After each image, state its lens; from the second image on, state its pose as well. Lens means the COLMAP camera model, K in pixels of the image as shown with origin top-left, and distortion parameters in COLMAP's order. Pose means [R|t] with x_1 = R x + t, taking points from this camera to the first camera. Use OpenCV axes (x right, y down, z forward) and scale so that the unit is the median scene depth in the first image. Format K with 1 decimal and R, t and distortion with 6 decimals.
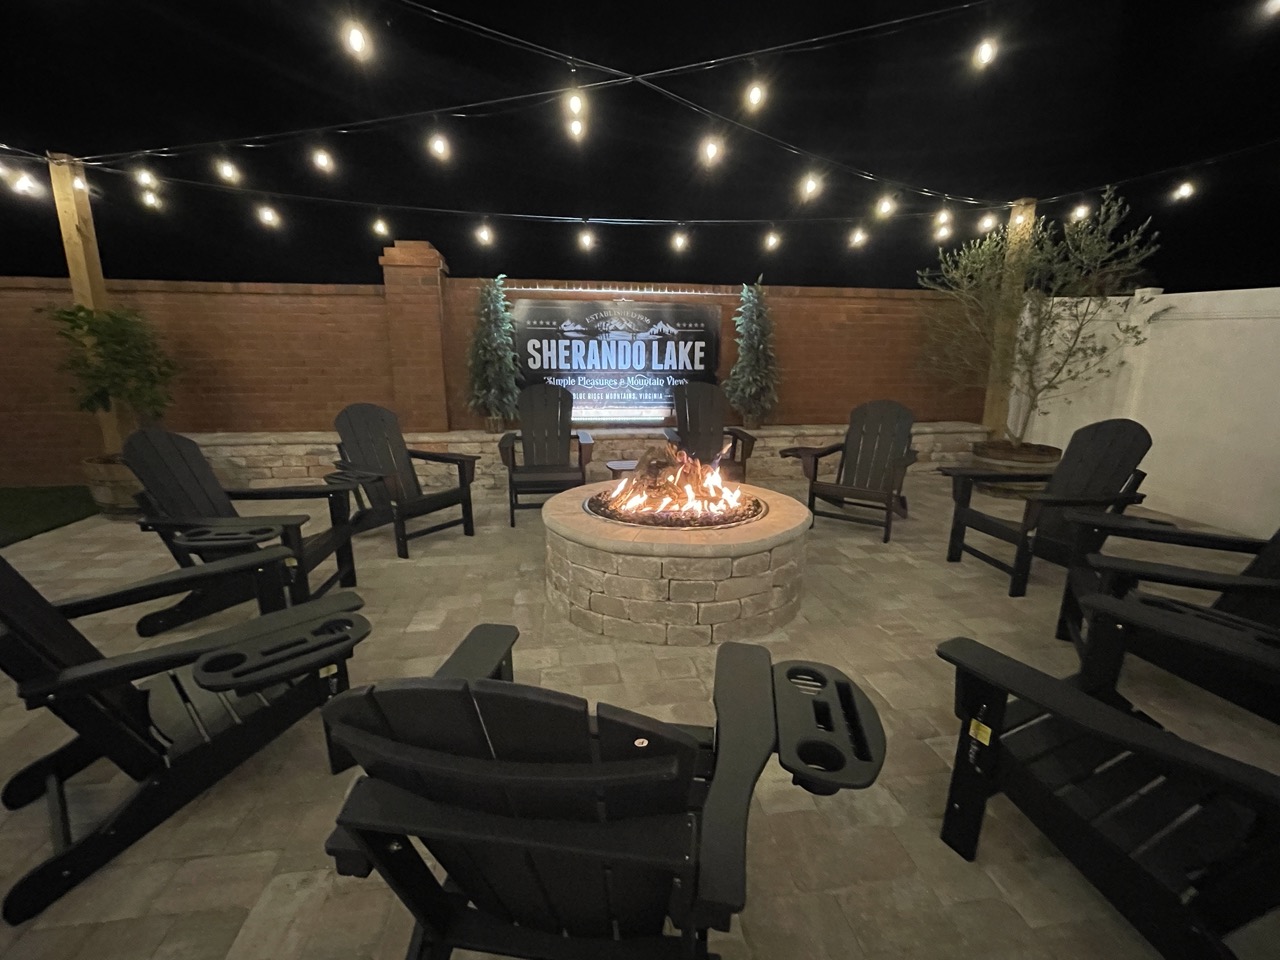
lens RADIAL K [[564.8, 0, 643.3], [0, 564.8, 482.1], [0, 0, 1]] dist [-0.002170, -0.002107]
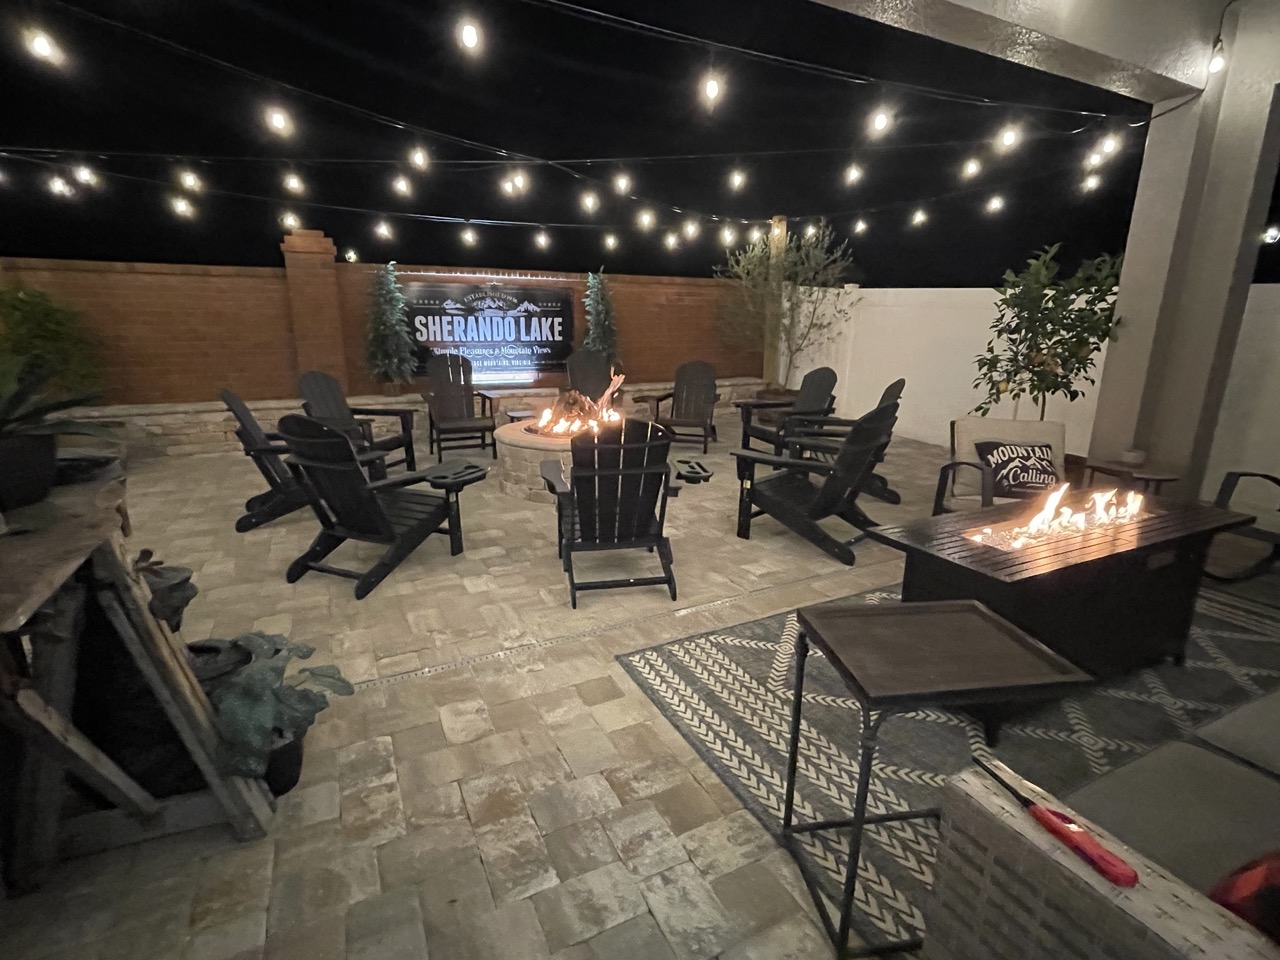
lens RADIAL K [[616.3, 0, 638.3], [0, 616.3, 488.7], [0, 0, 1]] dist [-0.001236, -0.000230]
pose [[0.949687, -0.082632, 0.302104, -0.181956], [0.069444, 0.996115, 0.054155, 0.070176], [-0.305406, -0.030451, 0.951735, -0.383342]]
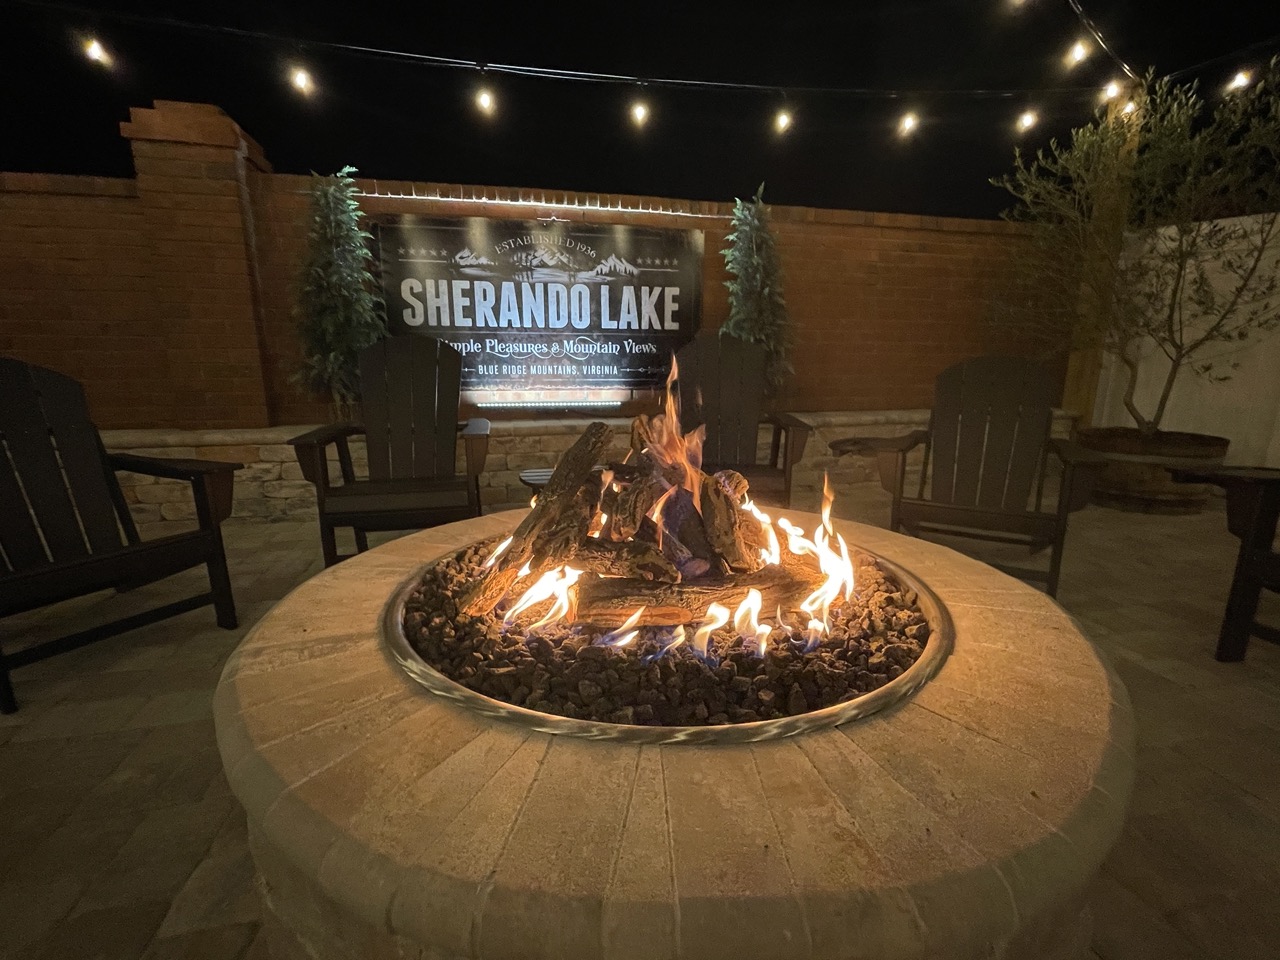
lens RADIAL K [[564.8, 0, 646.4], [0, 564.8, 476.9], [0, 0, 1]] dist [-0.002170, -0.002107]
pose [[0.996236, -0.021474, 0.083978, 0.009805], [0.023448, 0.999470, -0.022598, -0.011206], [-0.083448, 0.024482, 0.996211, 0.360131]]
